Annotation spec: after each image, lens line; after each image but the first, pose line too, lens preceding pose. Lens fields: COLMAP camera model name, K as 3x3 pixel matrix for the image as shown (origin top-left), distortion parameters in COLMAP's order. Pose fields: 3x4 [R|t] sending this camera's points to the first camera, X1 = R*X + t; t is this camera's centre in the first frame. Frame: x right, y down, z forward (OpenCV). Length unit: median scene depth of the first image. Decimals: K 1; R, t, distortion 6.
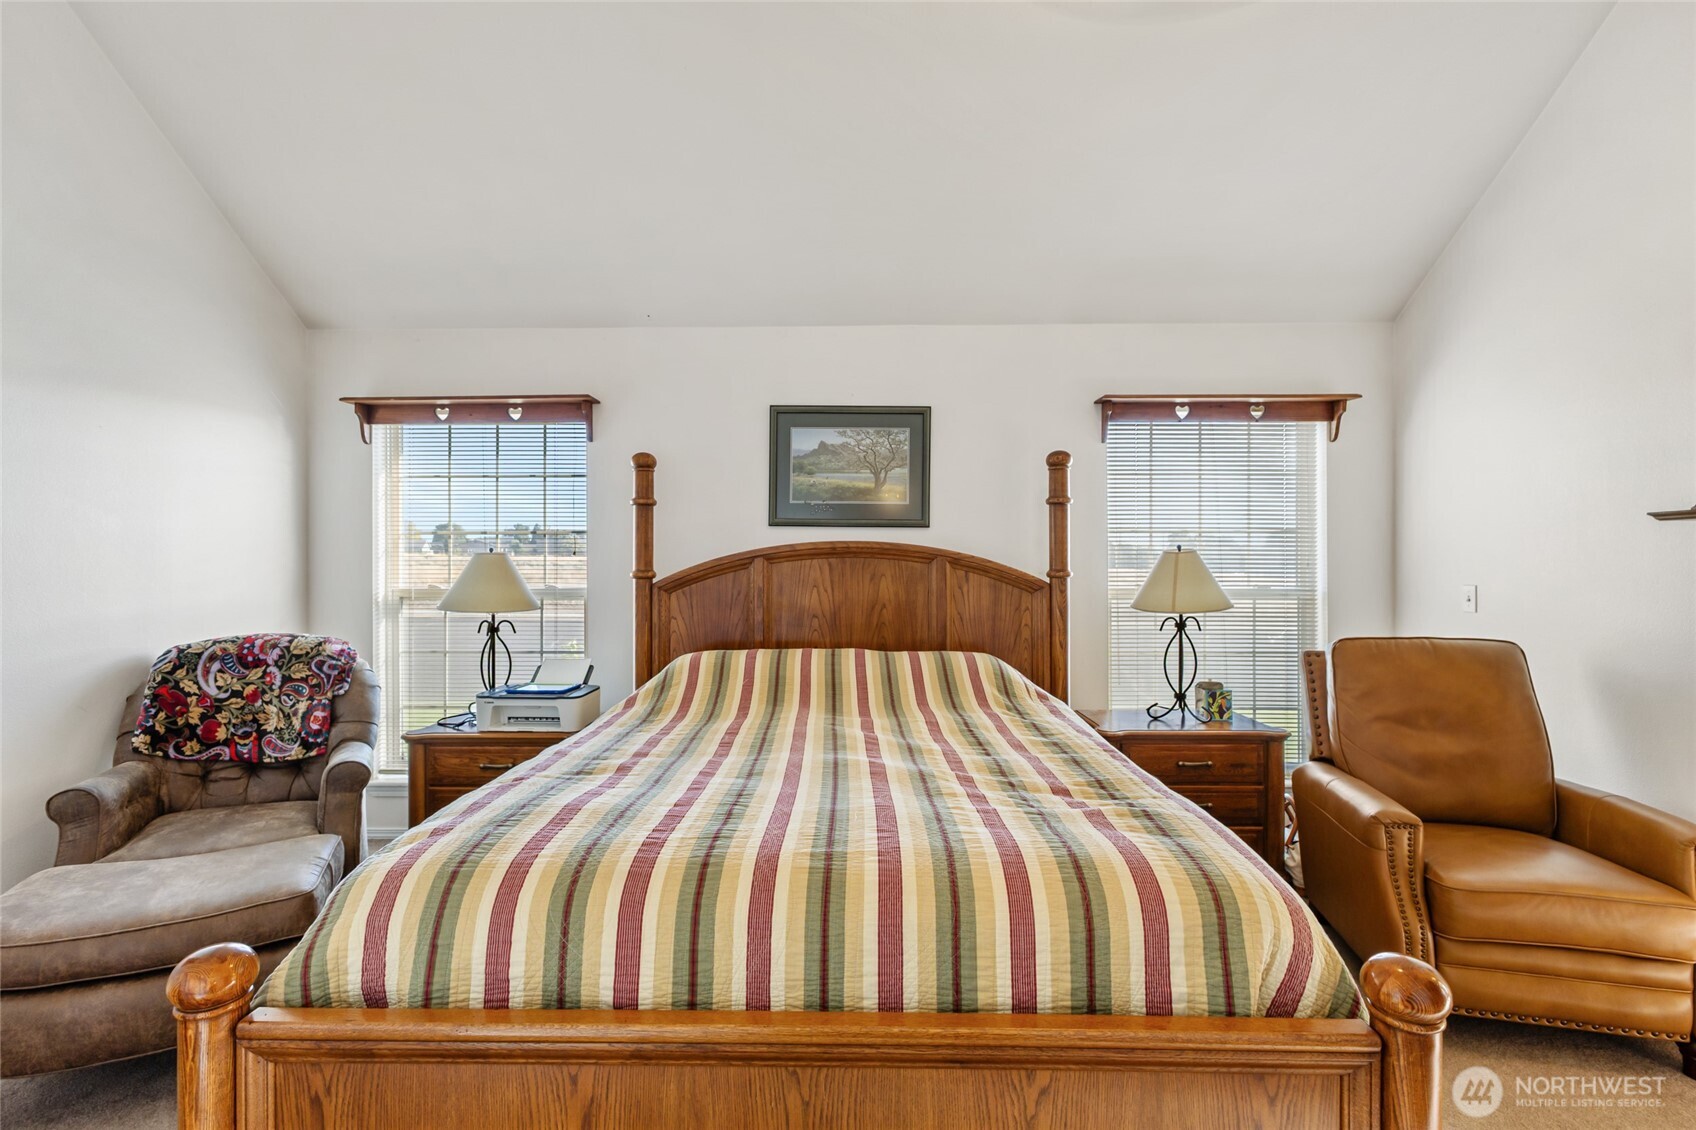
lens RADIAL K [[779.1, 0, 842.8], [0, 779.1, 563.6], [0, 0, 1]] dist [0.003786, -0.003837]
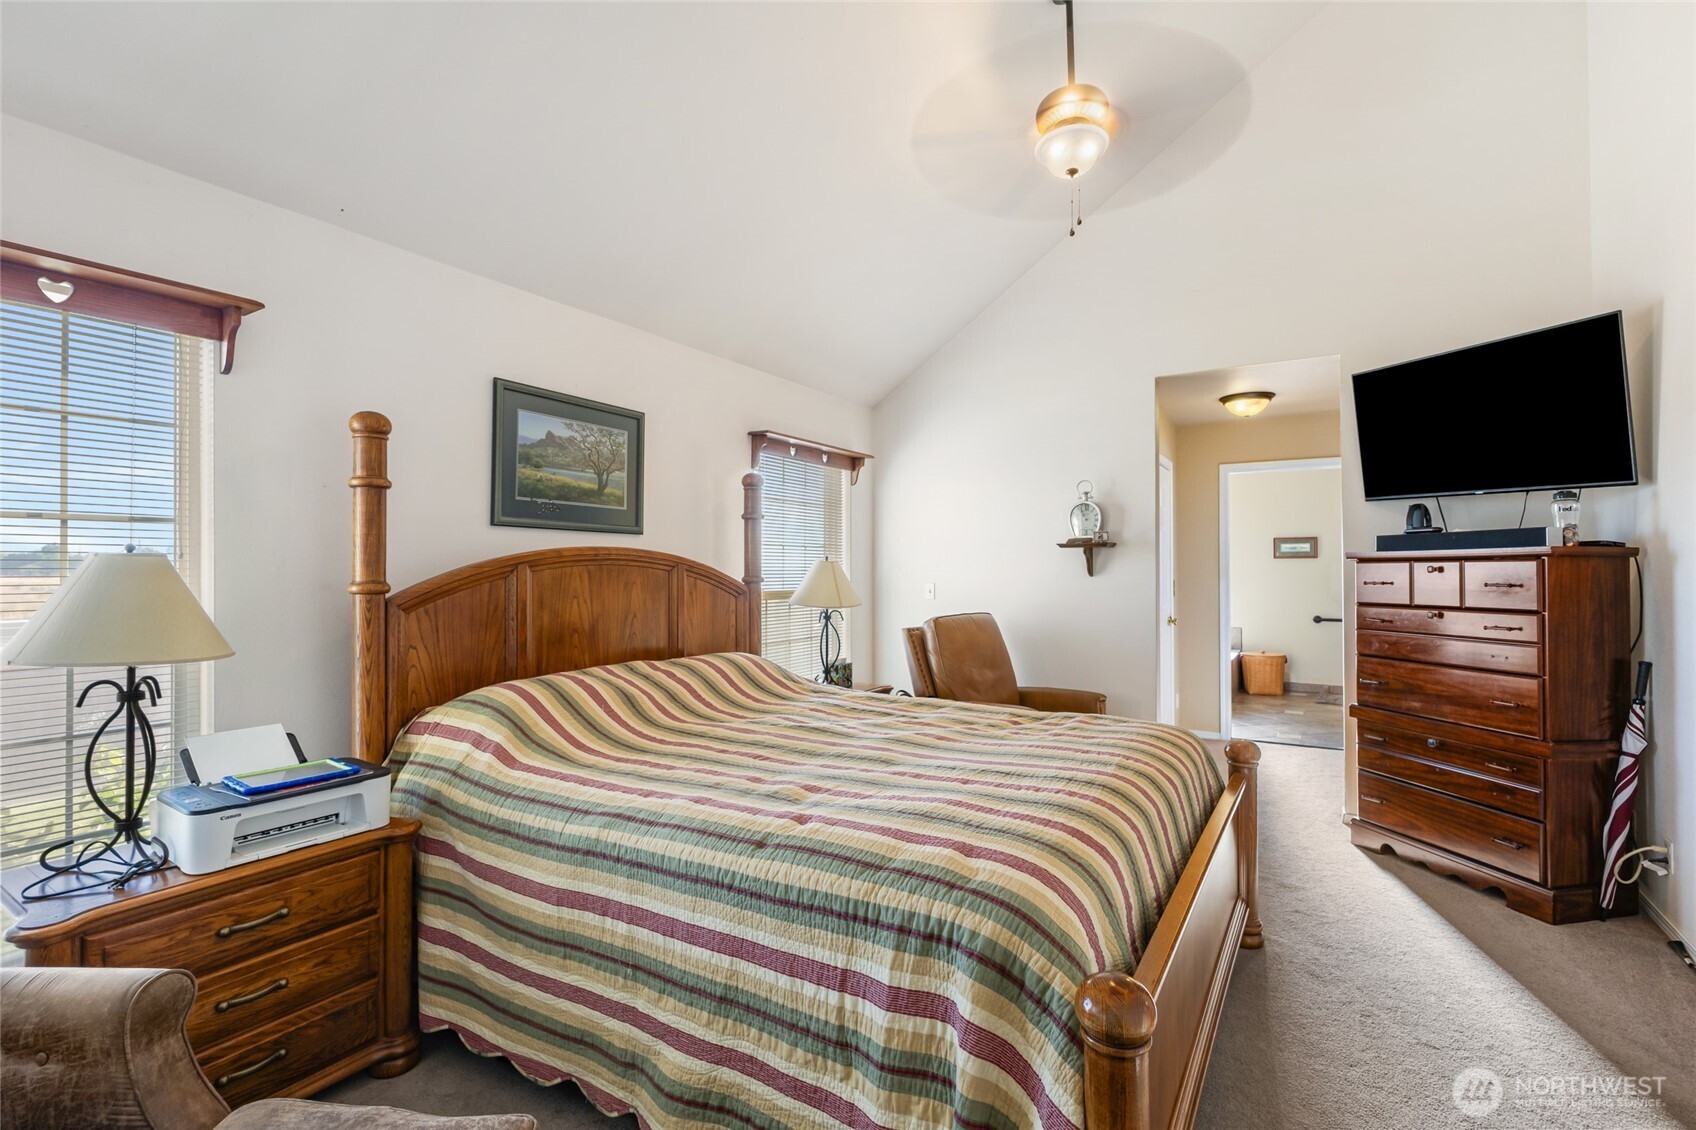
lens RADIAL K [[779.1, 0, 847.1], [0, 779.1, 562.3], [0, 0, 1]] dist [0.003786, -0.003837]
pose [[0.515378, 0.007000, 0.856934, -0.603227], [0.006513, 0.999906, -0.012084, 0.002418], [-0.856938, 0.011809, 0.515284, 0.269333]]
